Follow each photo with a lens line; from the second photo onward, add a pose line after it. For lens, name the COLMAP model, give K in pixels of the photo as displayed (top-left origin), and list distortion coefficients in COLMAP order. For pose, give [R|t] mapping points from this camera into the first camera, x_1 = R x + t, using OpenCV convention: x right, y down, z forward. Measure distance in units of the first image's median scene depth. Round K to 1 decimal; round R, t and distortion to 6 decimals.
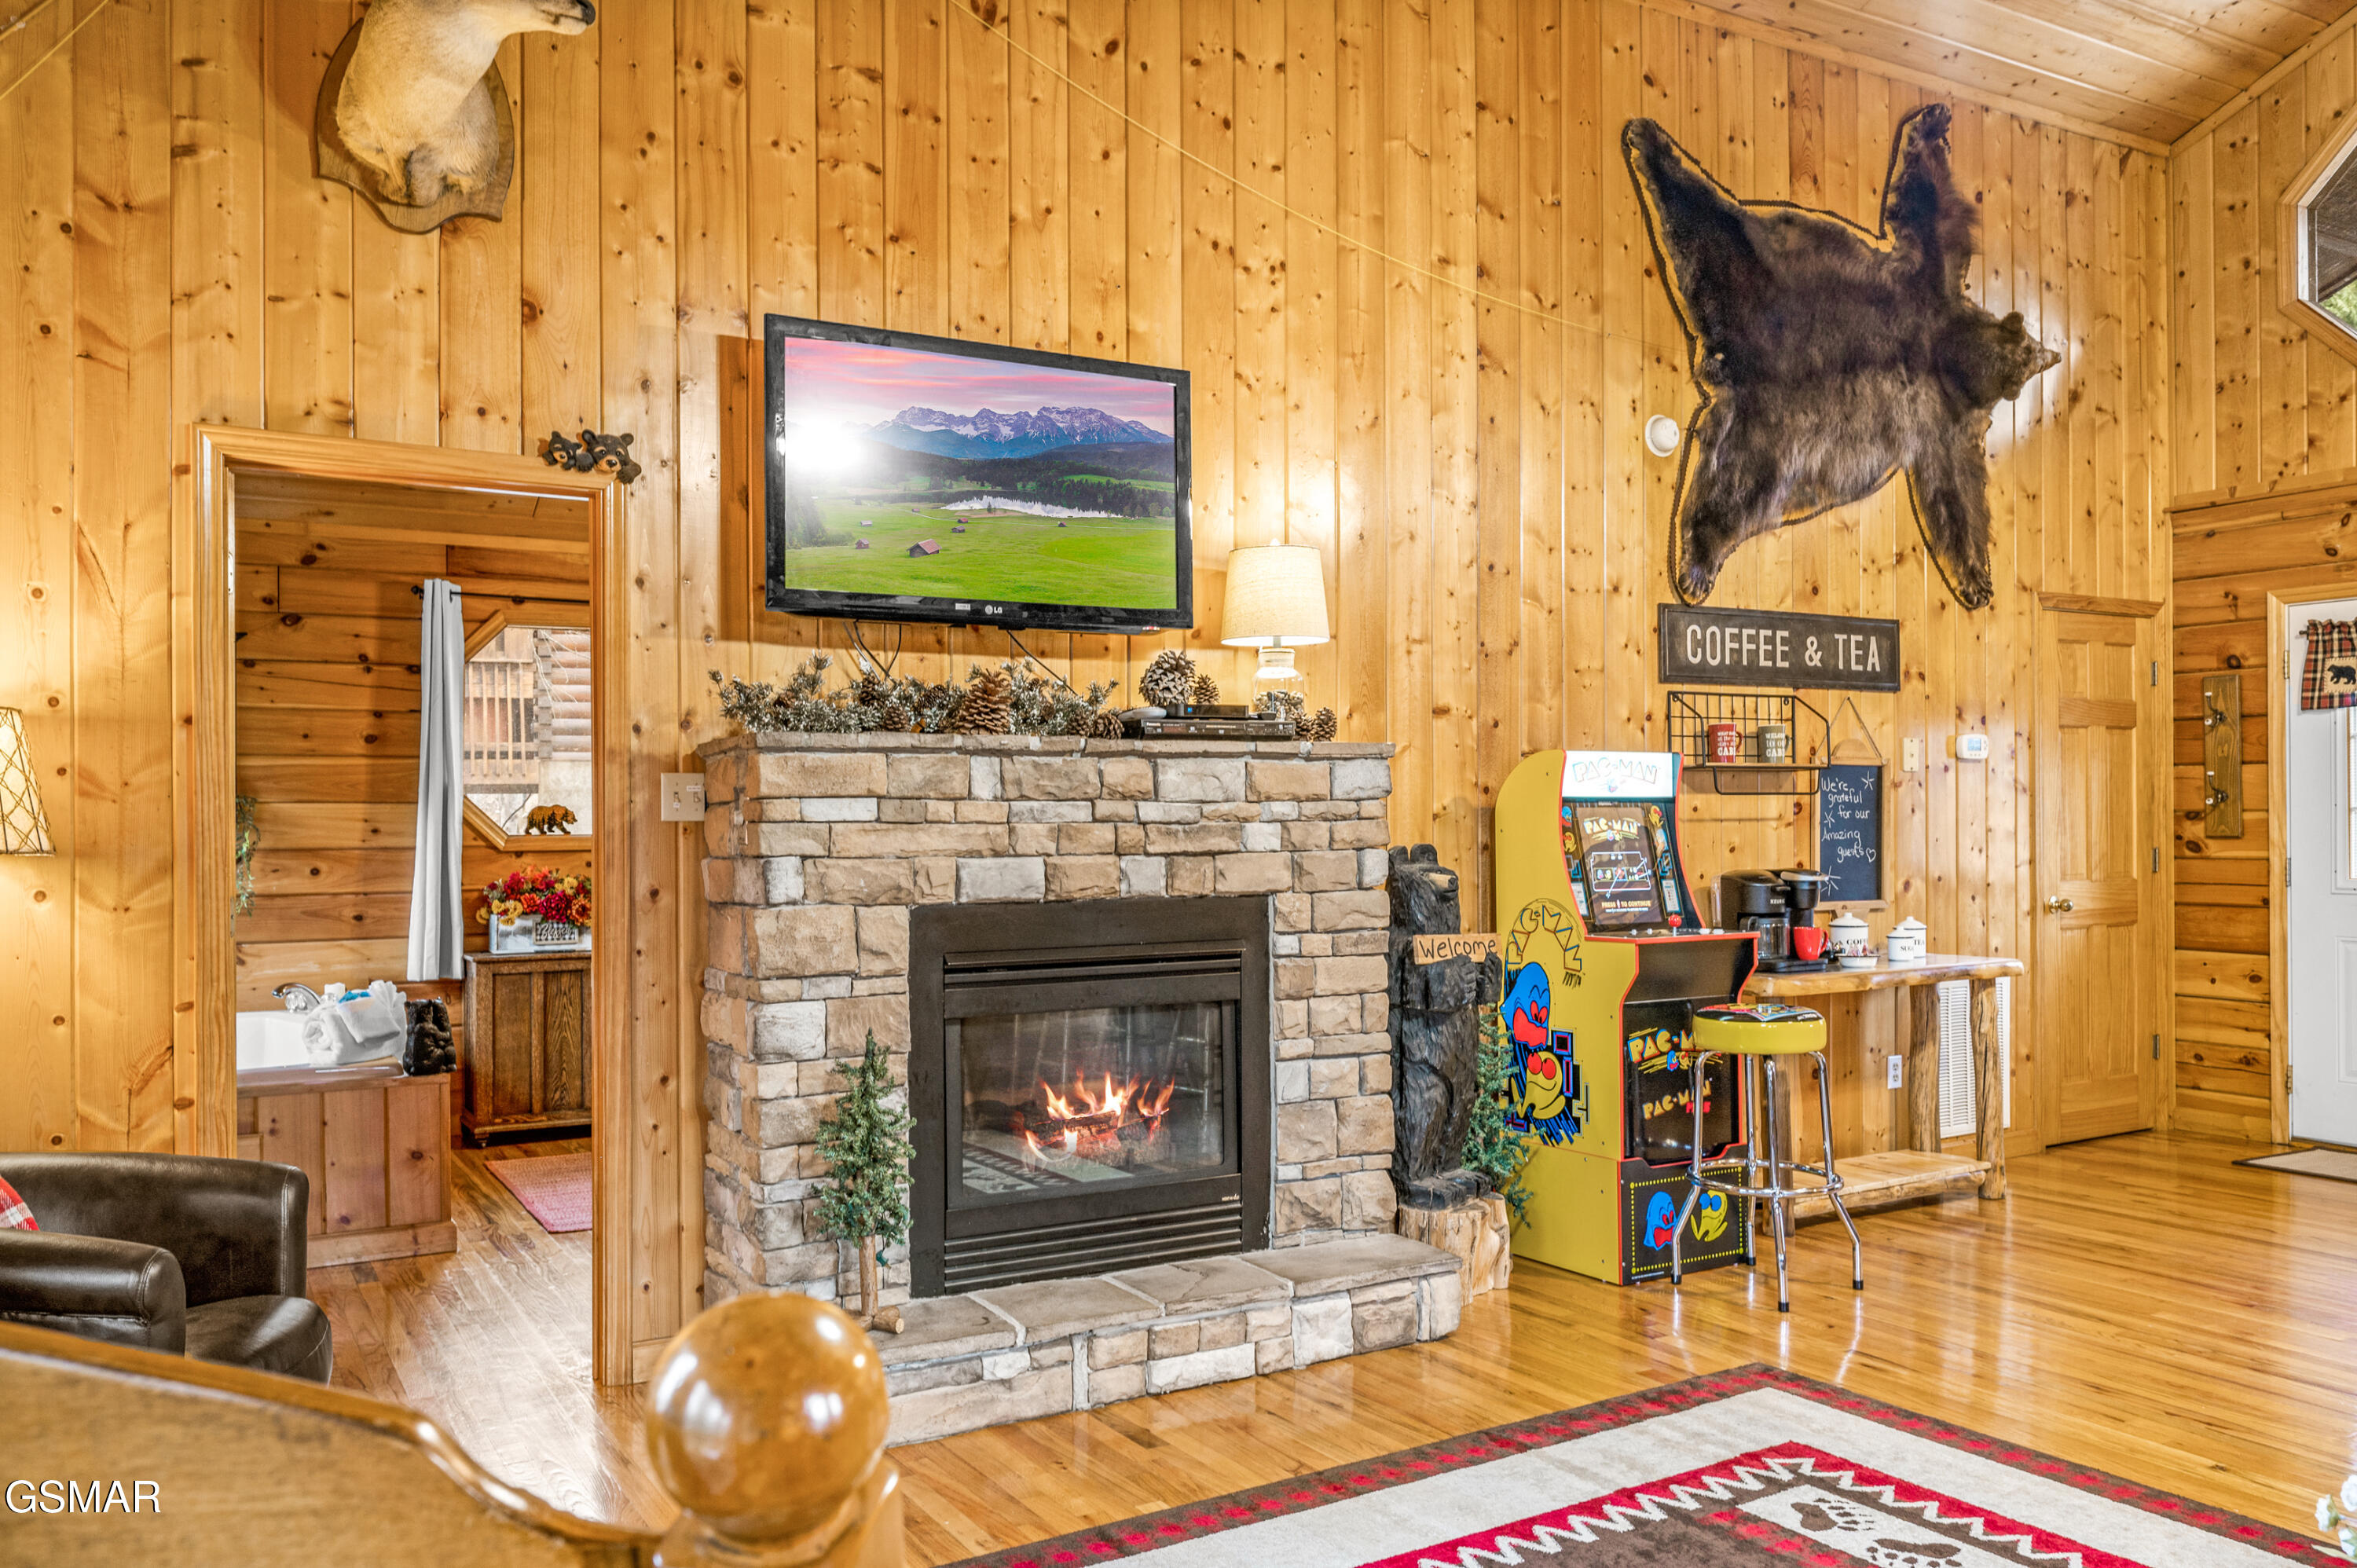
lens RADIAL K [[1779.2, 0, 1186.8], [0, 1779.2, 806.7], [0, 0, 1]] dist [-0.001644, 0.001087]
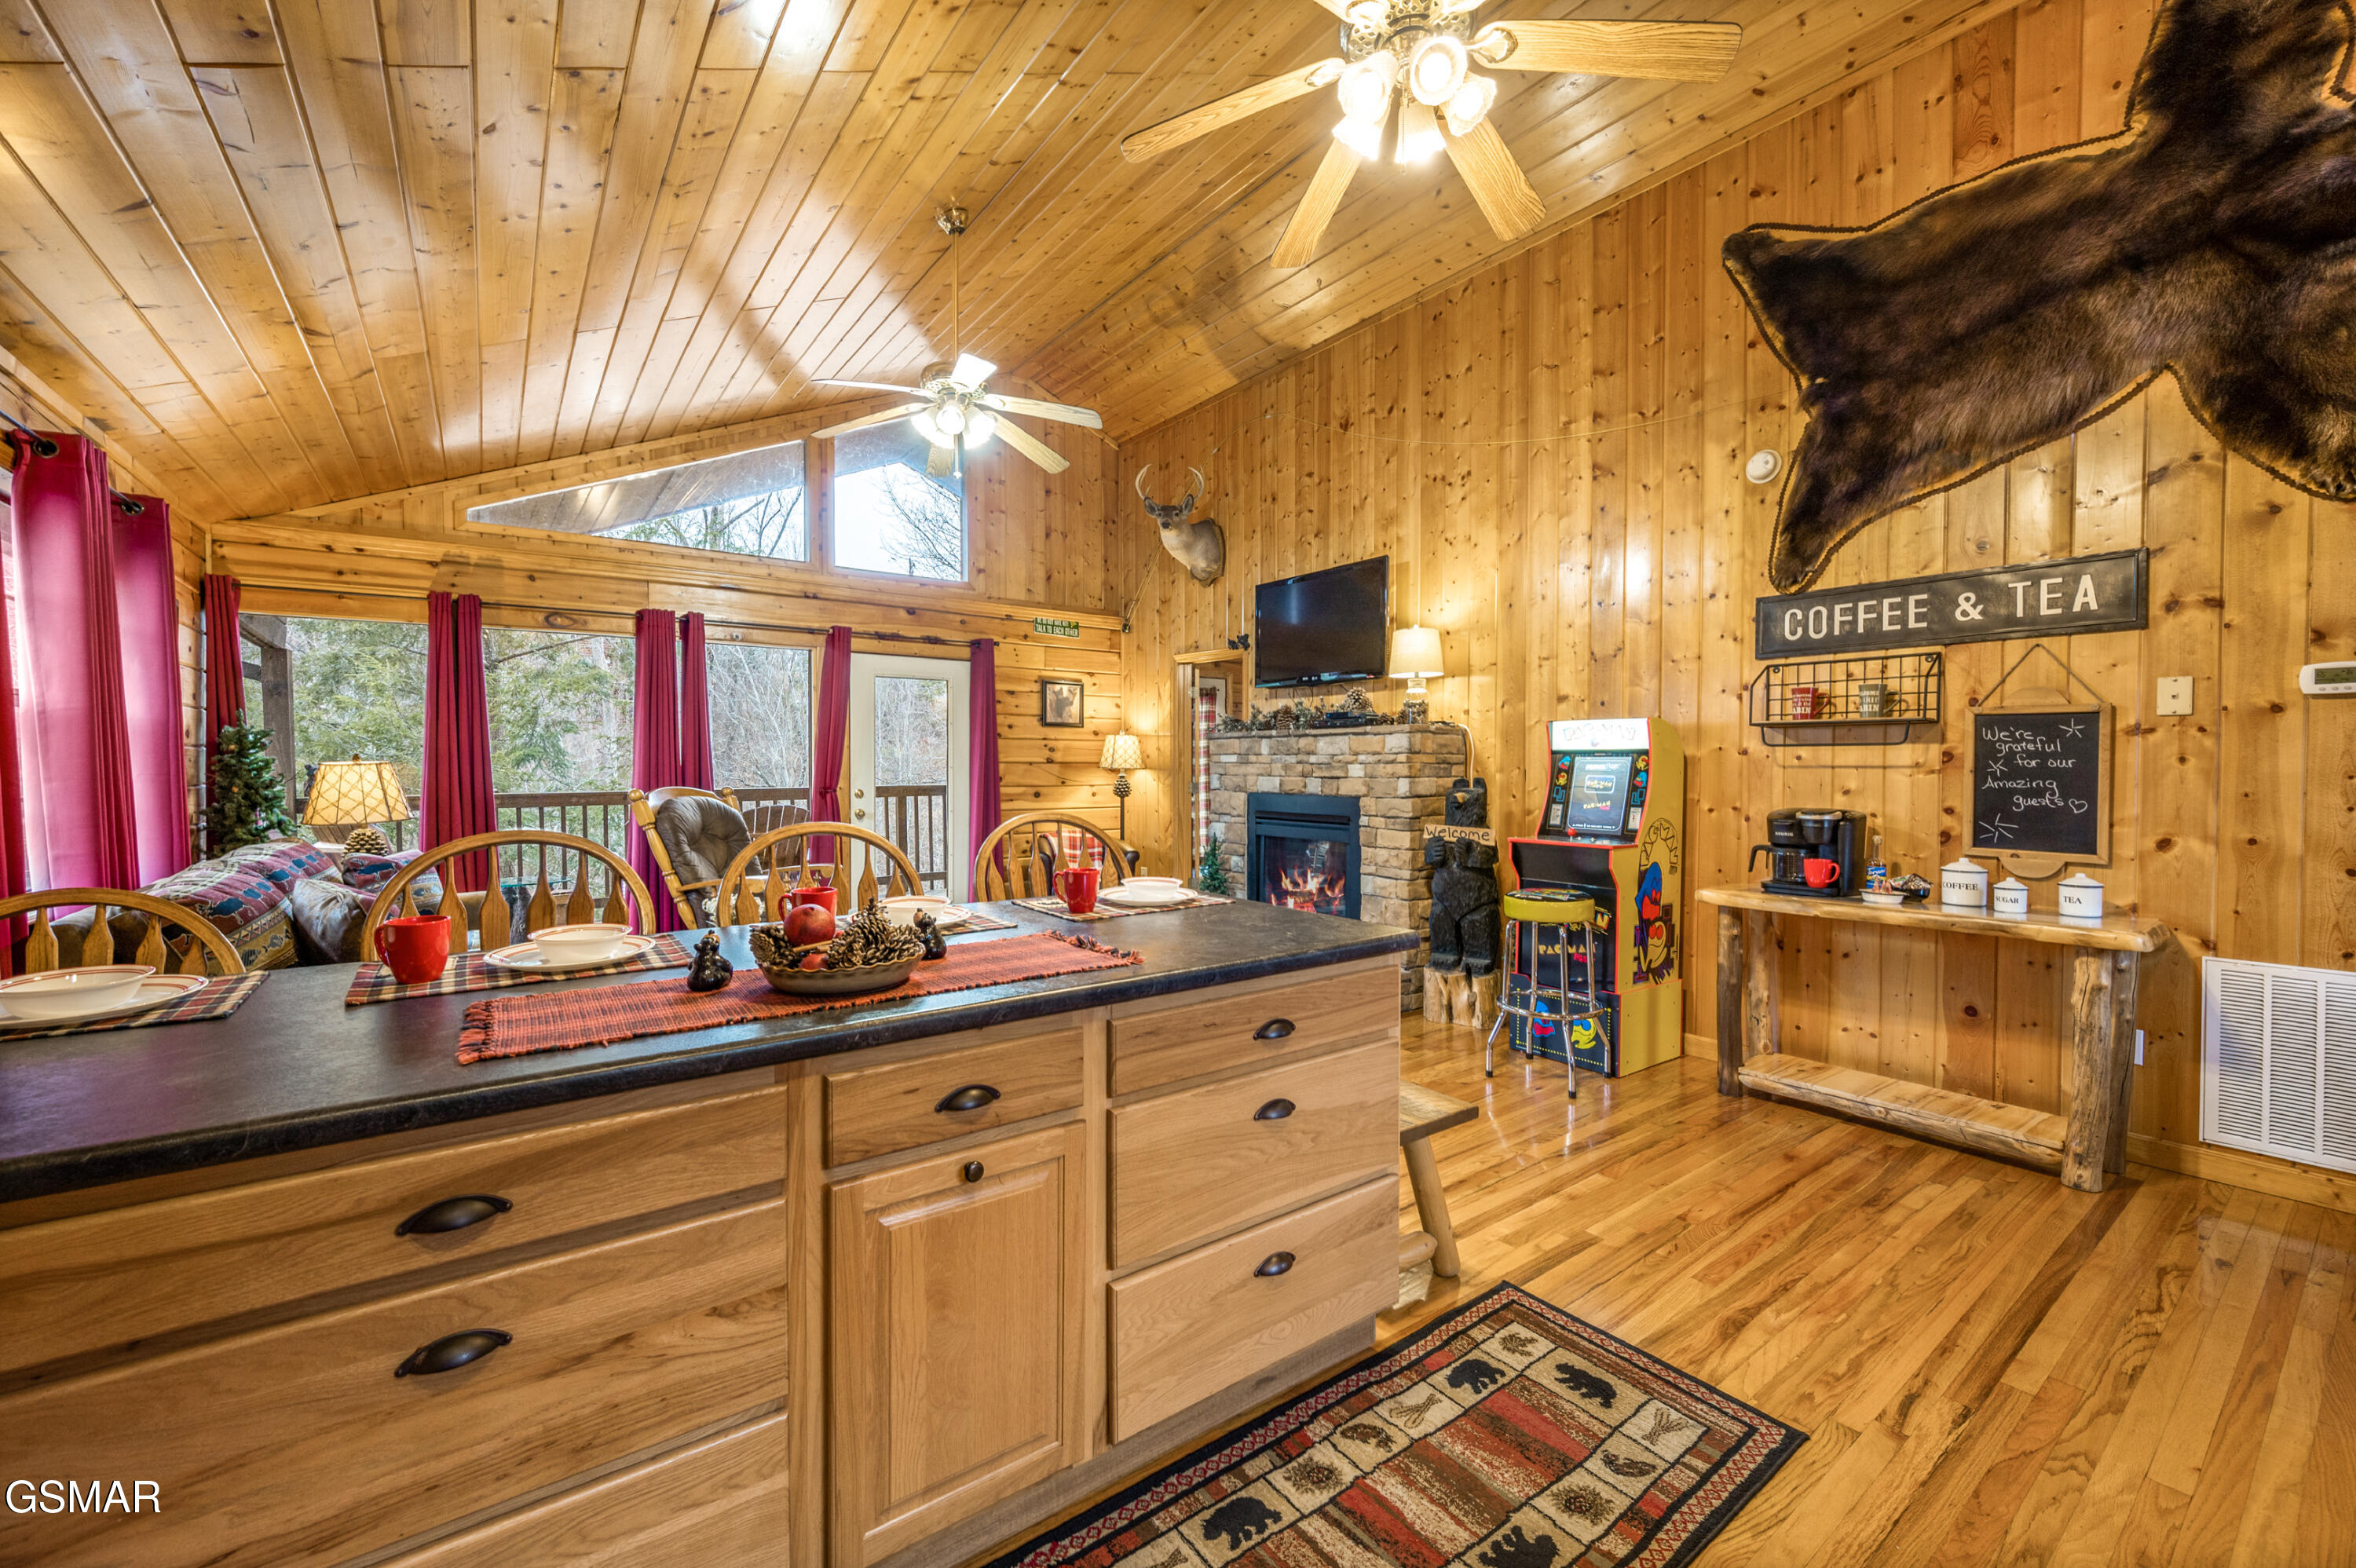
lens RADIAL K [[948.0, 0, 1183.6], [0, 948.0, 776.0], [0, 0, 1]] dist [-0.001734, 0.000024]
pose [[0.106151, 0.020395, -0.994141, 1.210251], [0.004031, 0.999773, 0.020941, -0.001953], [0.994342, -0.006231, 0.106044, 0.682053]]
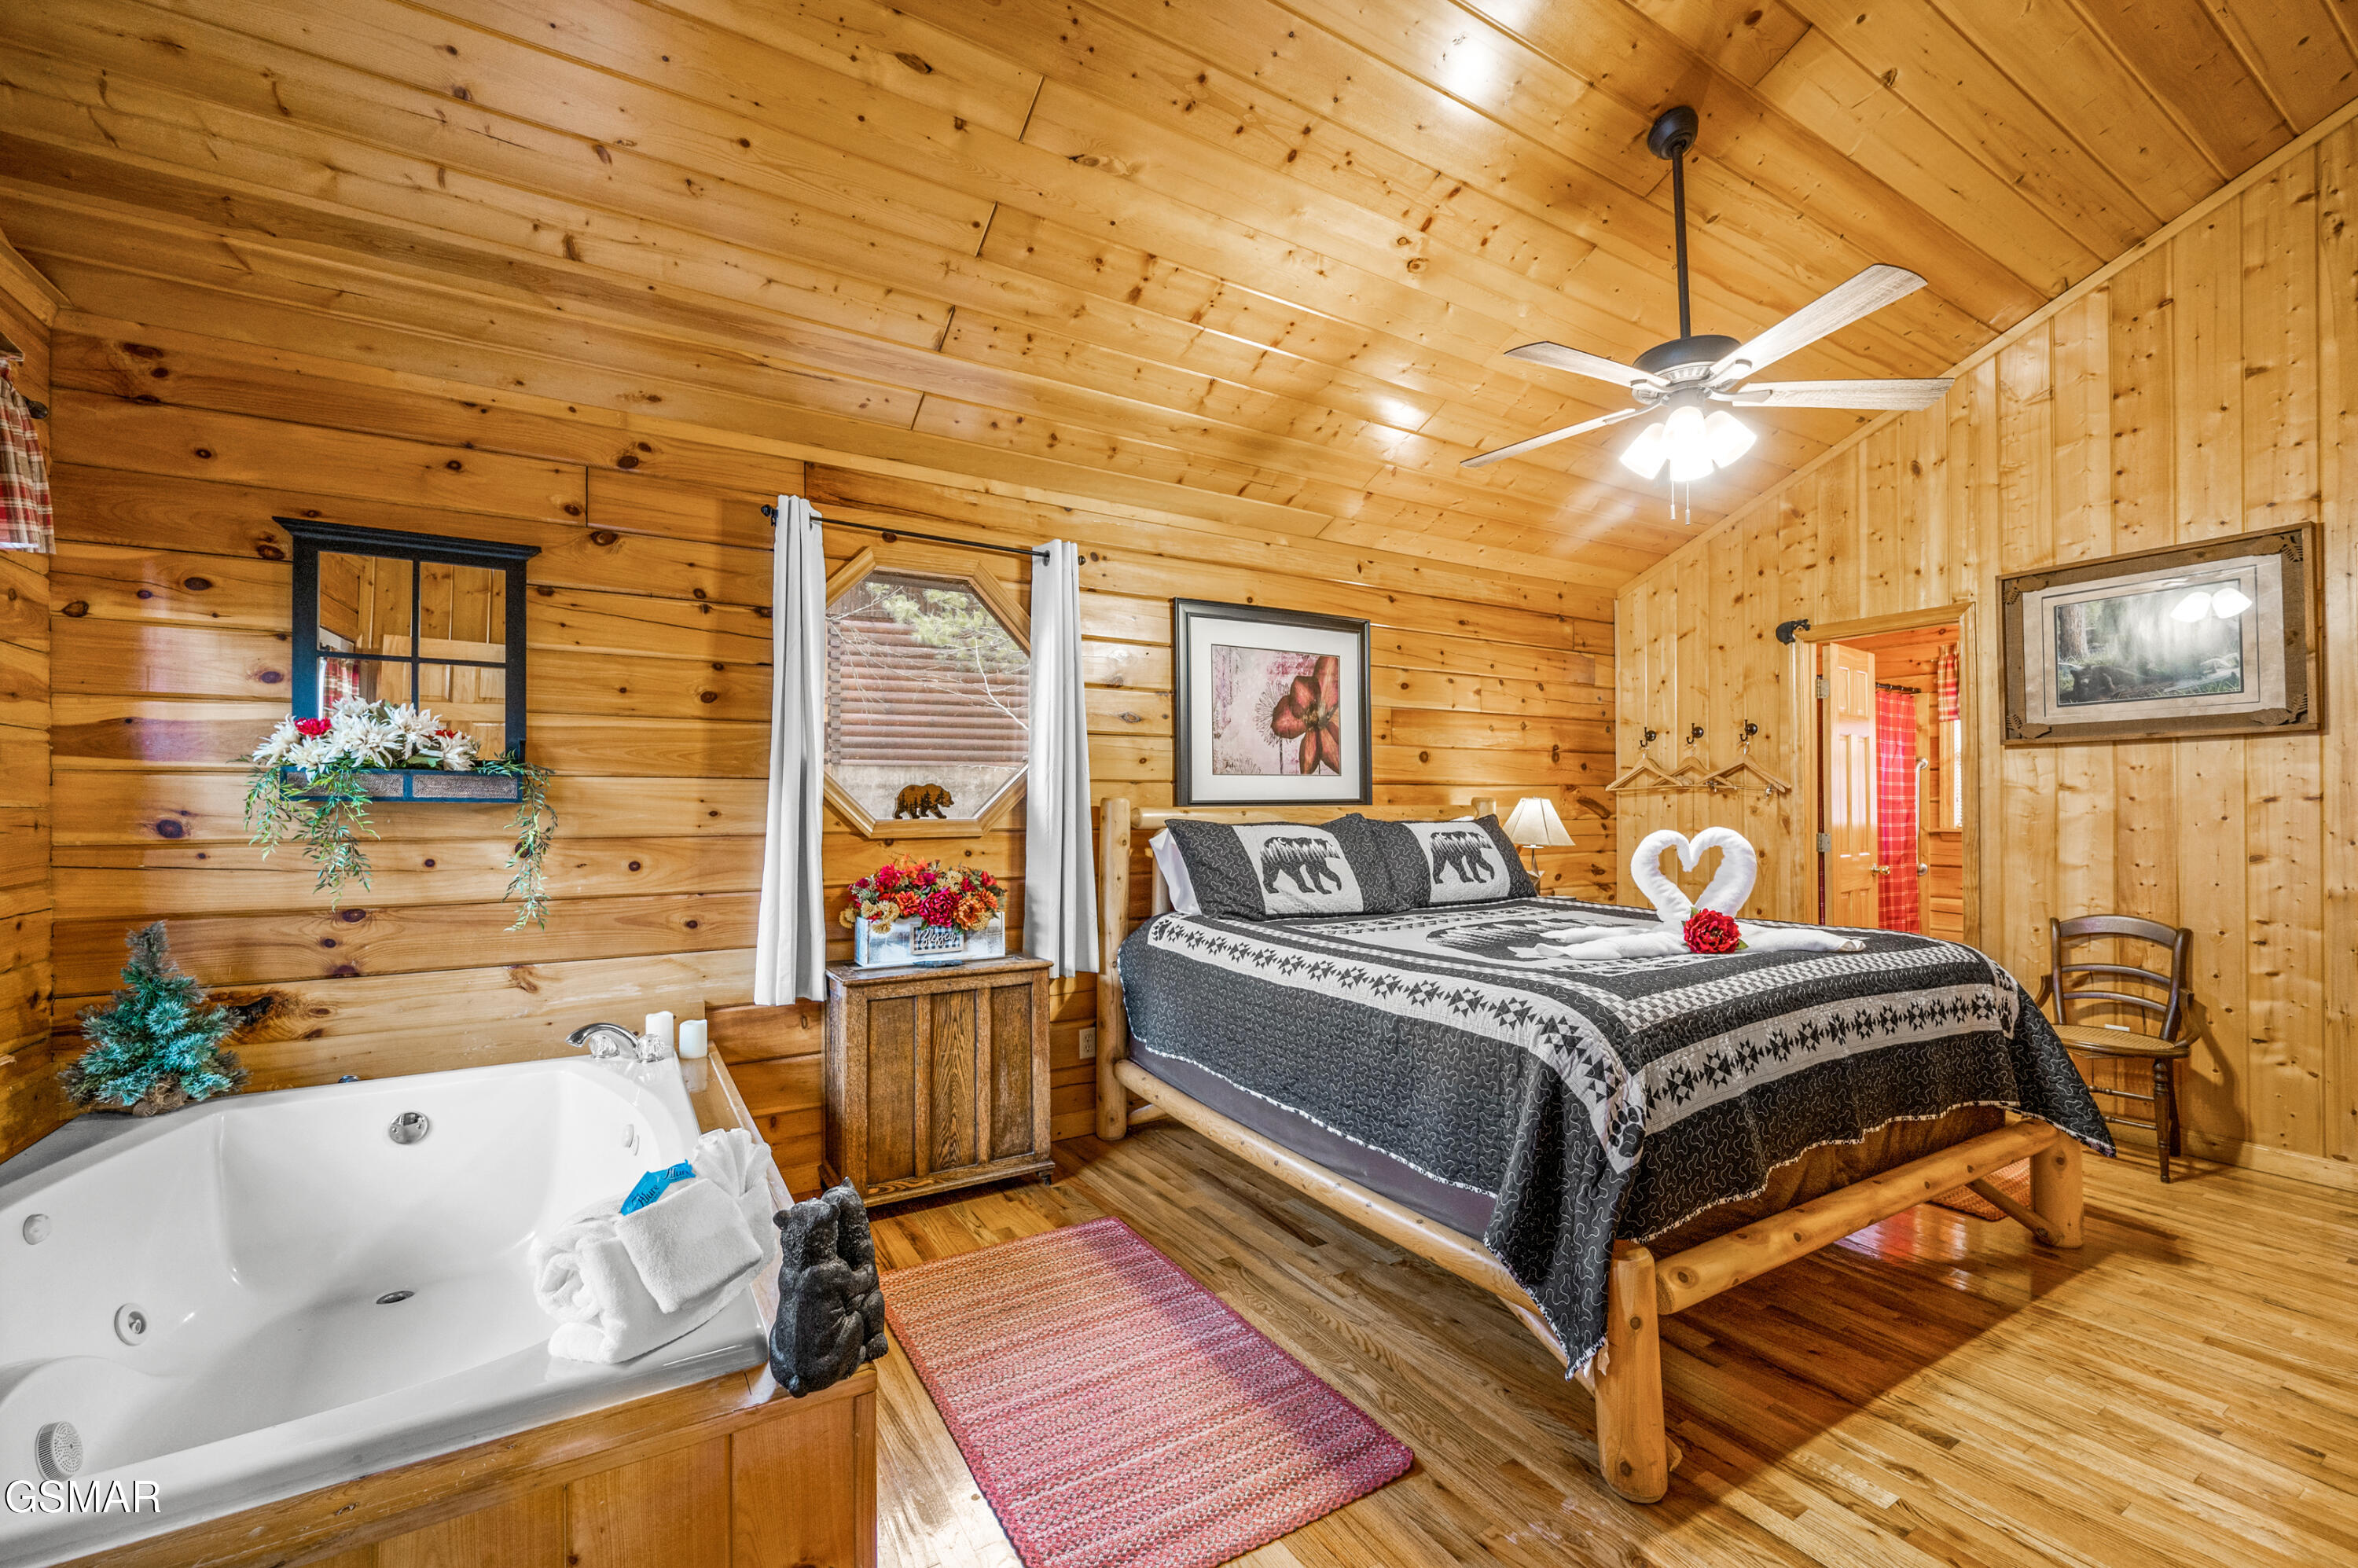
lens RADIAL K [[948.8, 0, 1179.1], [0, 948.8, 797.5], [0, 0, 1]] dist [-0.001734, 0.000024]
pose [[0.999729, 0.002350, 0.023180, -0.228721], [-0.002272, 0.999992, -0.003366, 0.006487], [-0.023188, 0.003312, 0.999726, 0.505834]]
